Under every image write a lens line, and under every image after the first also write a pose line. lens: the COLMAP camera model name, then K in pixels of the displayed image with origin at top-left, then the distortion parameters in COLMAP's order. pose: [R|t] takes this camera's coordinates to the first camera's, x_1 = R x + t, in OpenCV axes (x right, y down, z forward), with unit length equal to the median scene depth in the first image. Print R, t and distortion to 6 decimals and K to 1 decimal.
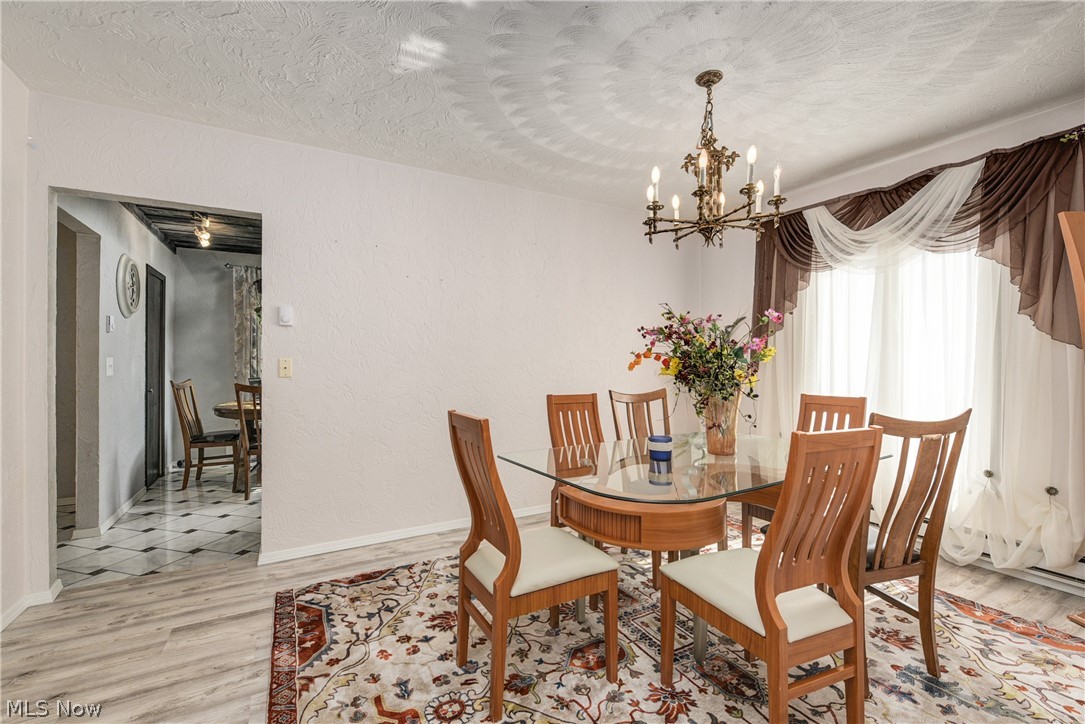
lens RADIAL K [[457.3, 0, 544.5], [0, 457.3, 358.3], [0, 0, 1]] dist [-0.000281, -0.000018]
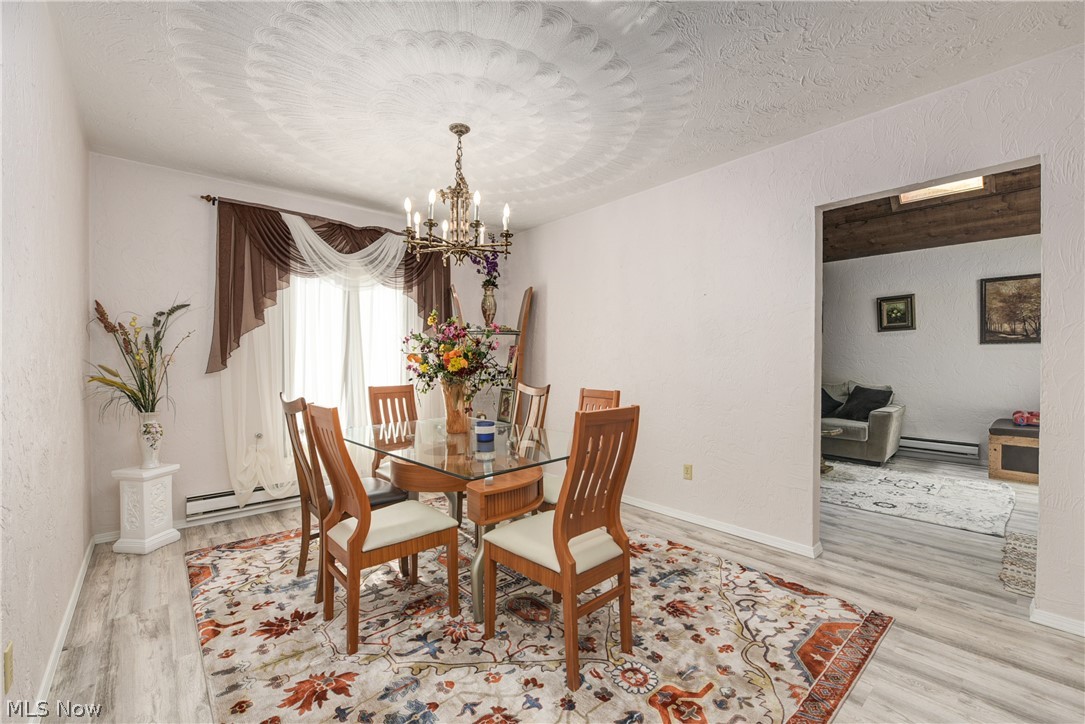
lens RADIAL K [[450.9, 0, 538.4], [0, 450.9, 365.2], [0, 0, 1]] dist [-0.008414, -0.000339]
pose [[-0.200152, -0.004837, 0.979753, -0.623926], [-0.000022, 0.999988, 0.004932, 0.015343], [-0.979765, 0.000966, -0.200150, 0.748791]]
